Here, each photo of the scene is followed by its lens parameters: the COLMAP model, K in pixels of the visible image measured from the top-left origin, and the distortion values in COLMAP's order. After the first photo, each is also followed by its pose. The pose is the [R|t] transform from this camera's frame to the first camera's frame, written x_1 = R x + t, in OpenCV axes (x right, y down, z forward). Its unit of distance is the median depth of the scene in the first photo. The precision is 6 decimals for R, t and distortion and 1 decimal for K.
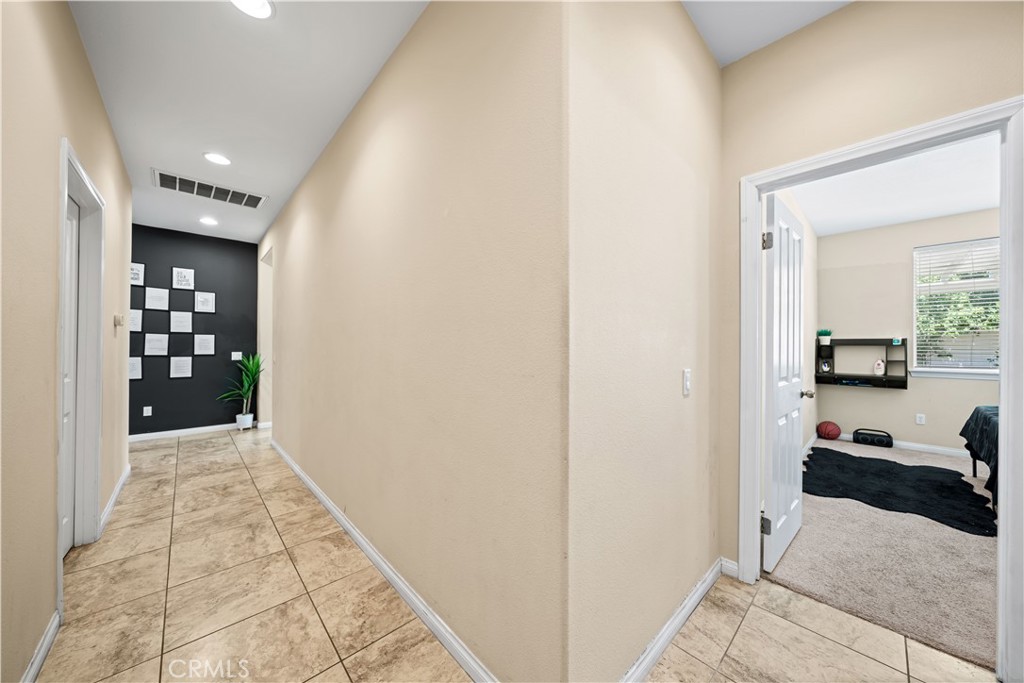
lens RADIAL K [[354.1, 0, 514.0], [0, 354.1, 346.2], [0, 0, 1]] dist [-0.001286, -0.000165]
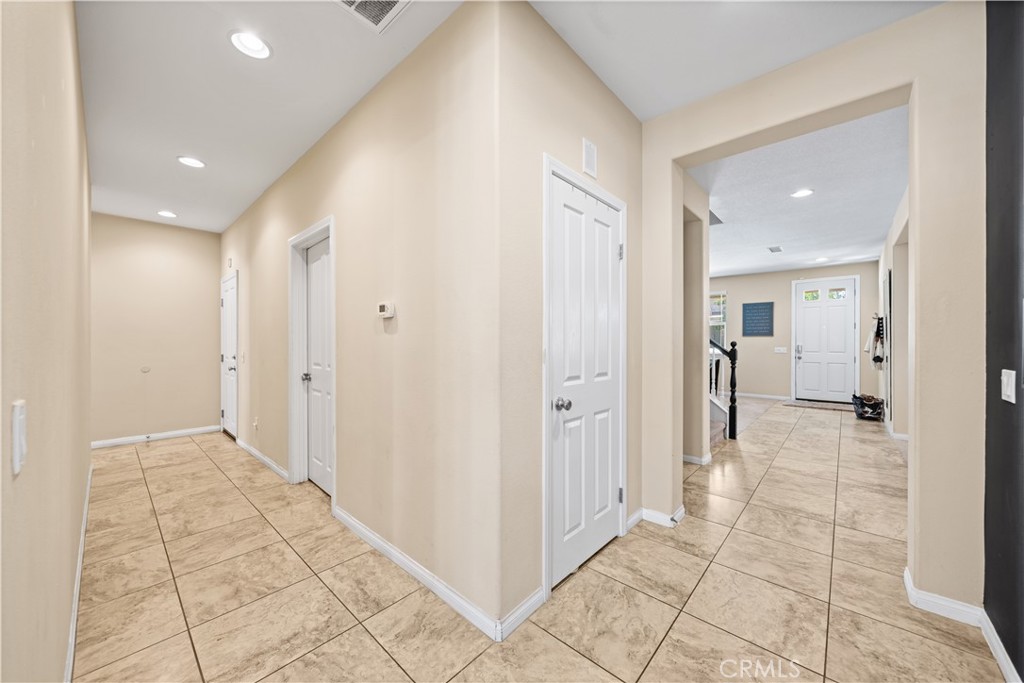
lens RADIAL K [[371.1, 0, 512.5], [0, 371.1, 343.6], [0, 0, 1]] dist [-0.003354, -0.000032]
pose [[-0.996406, -0.003798, -0.084618, -1.496261], [-0.003672, 0.999992, -0.001646, -0.003793], [0.084623, -0.001329, -0.996412, 2.025345]]
